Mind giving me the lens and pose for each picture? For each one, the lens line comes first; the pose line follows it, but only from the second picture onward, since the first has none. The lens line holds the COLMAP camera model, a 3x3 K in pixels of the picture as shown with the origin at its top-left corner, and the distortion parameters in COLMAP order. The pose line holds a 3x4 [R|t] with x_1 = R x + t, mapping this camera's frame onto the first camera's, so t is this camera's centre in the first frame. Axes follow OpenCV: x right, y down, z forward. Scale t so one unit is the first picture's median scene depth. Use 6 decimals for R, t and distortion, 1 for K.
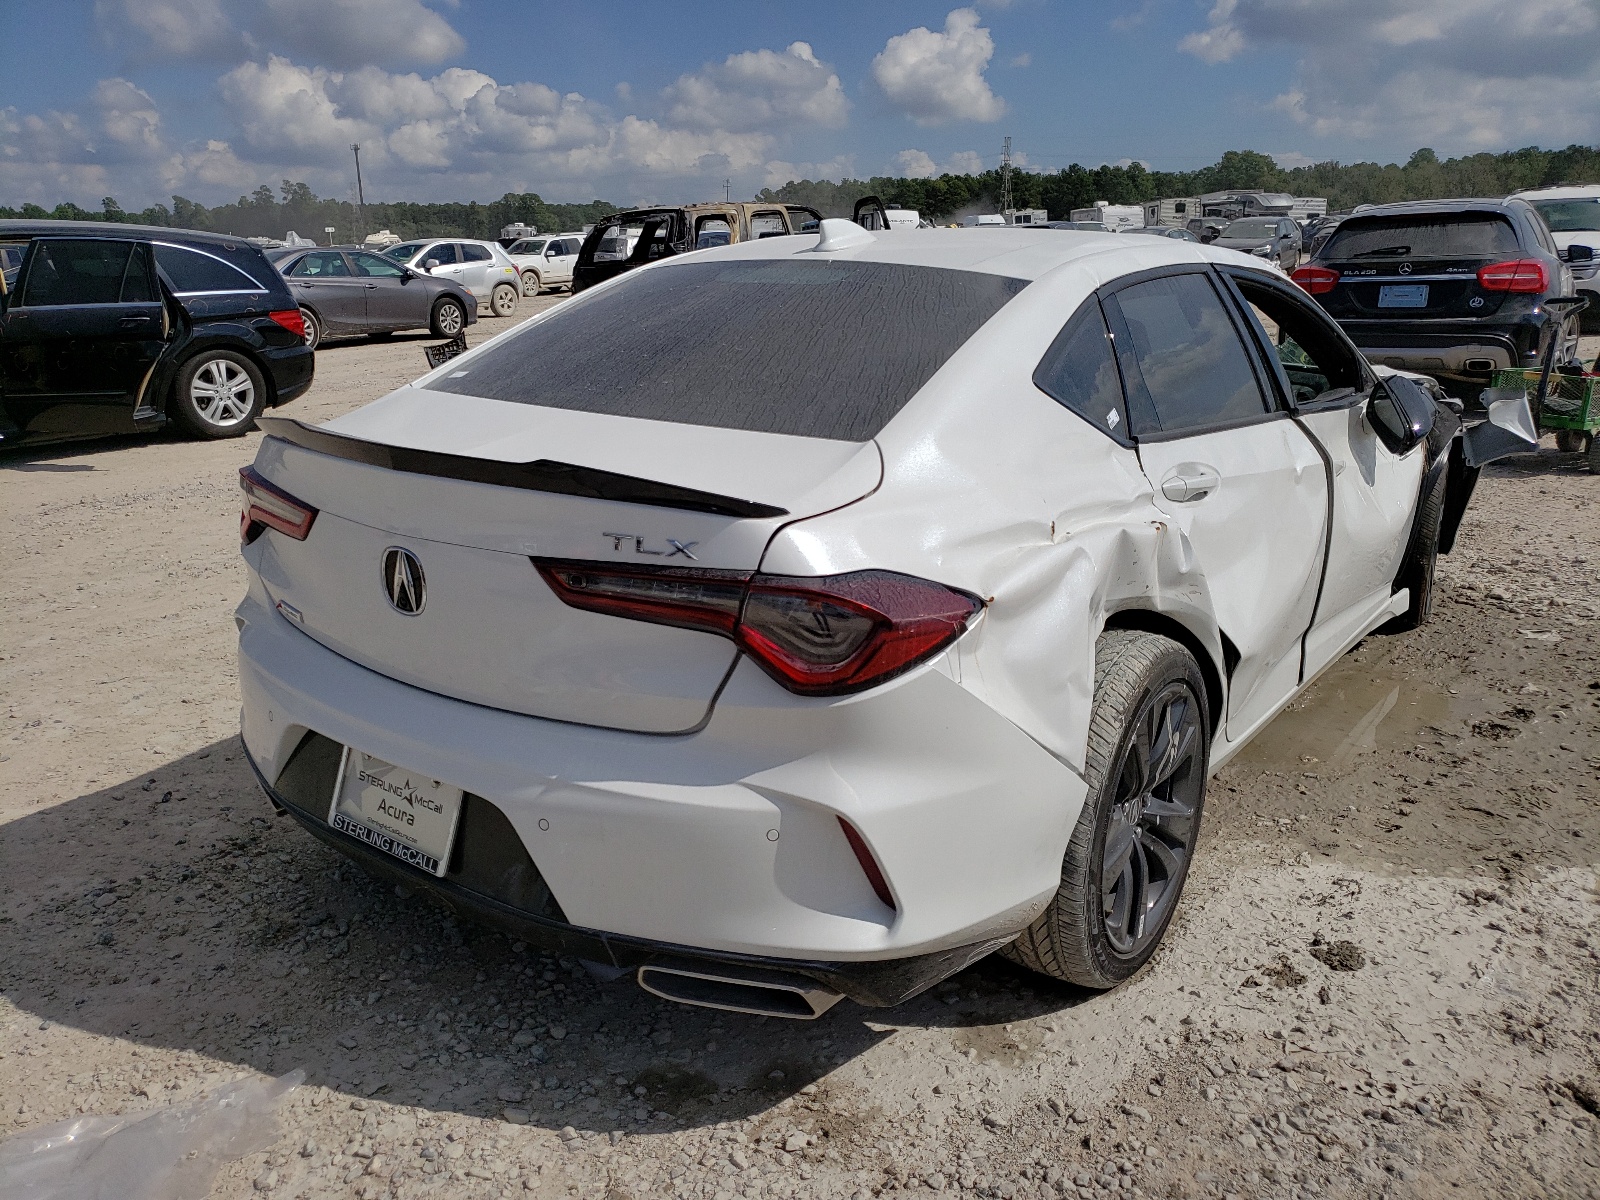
lens RADIAL K [[1233.7, 0, 797.5], [0, 1233.7, 598.9], [0, 0, 1]] dist [0.009682, -0.003275]
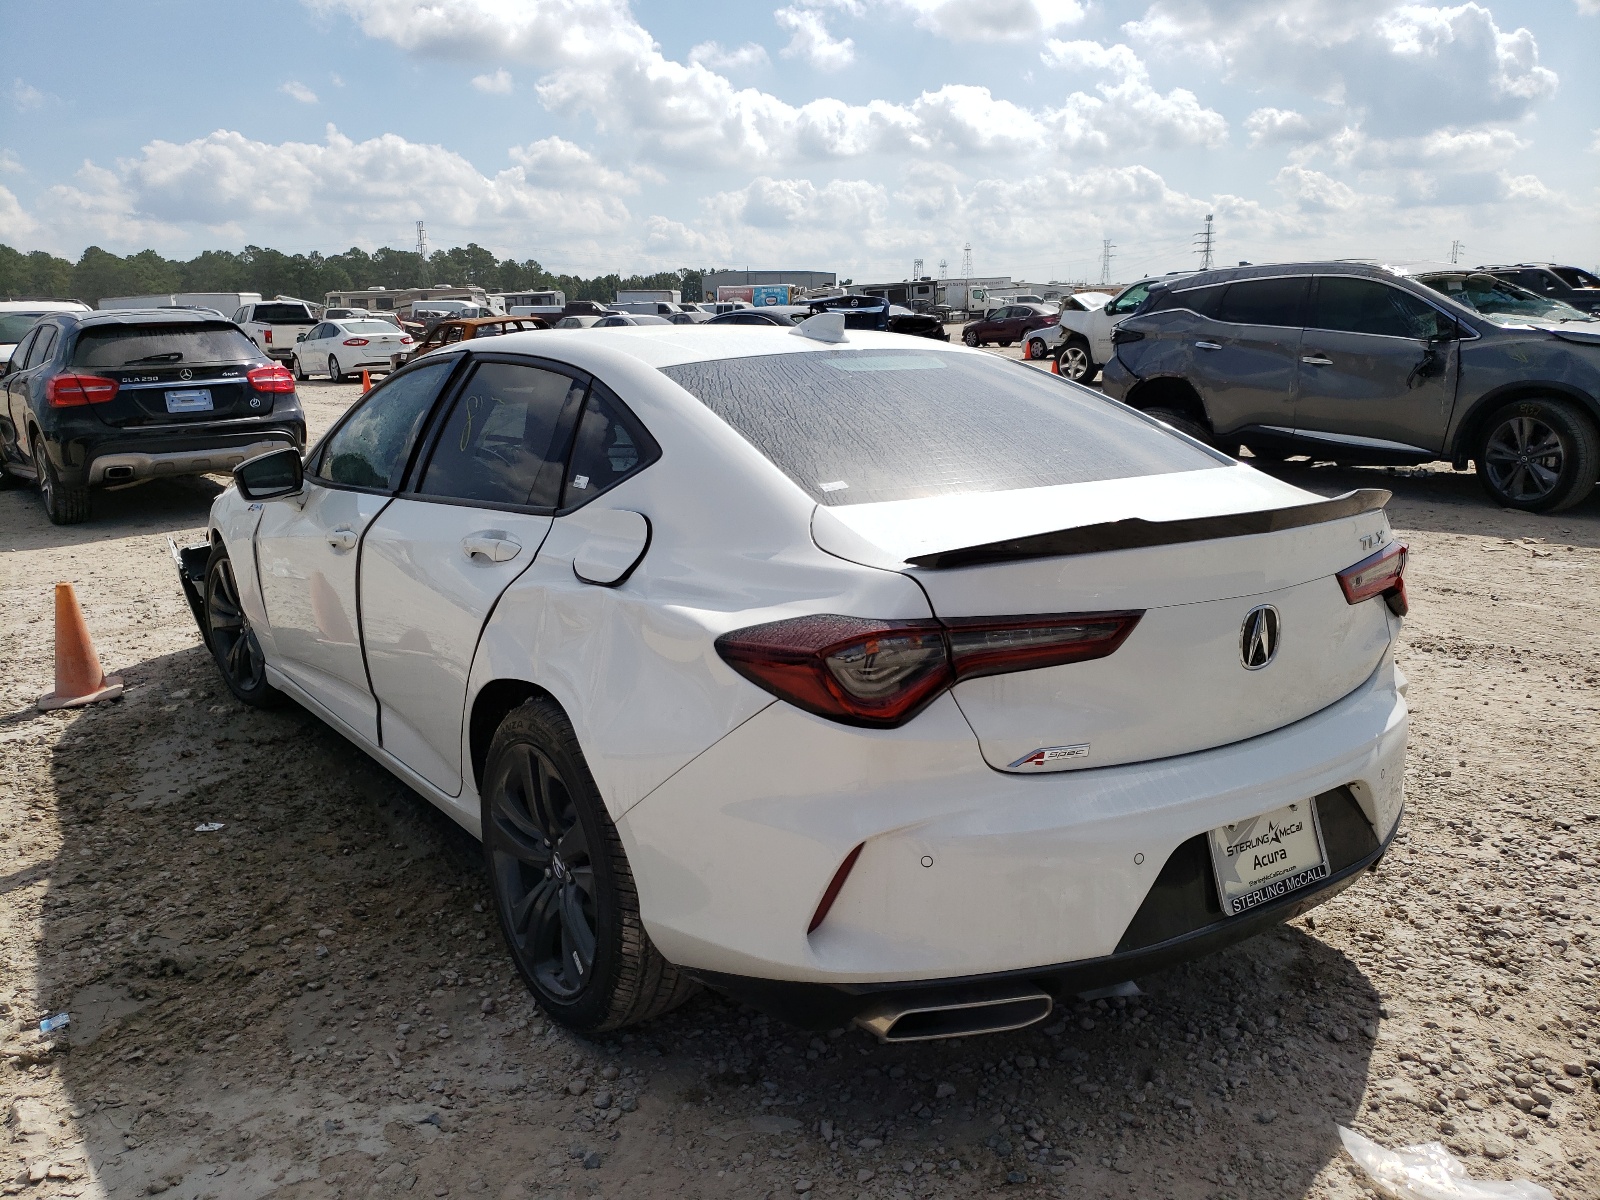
lens RADIAL K [[1225.3, 0, 798.8], [0, 1225.3, 600.7], [0, 0, 1]] dist [0.009772, -0.000993]
pose [[0.320142, -0.196378, 0.926793, -0.326038], [0.272845, 0.955942, 0.108306, -0.061472], [-0.907229, 0.218198, 0.359618, 0.221750]]
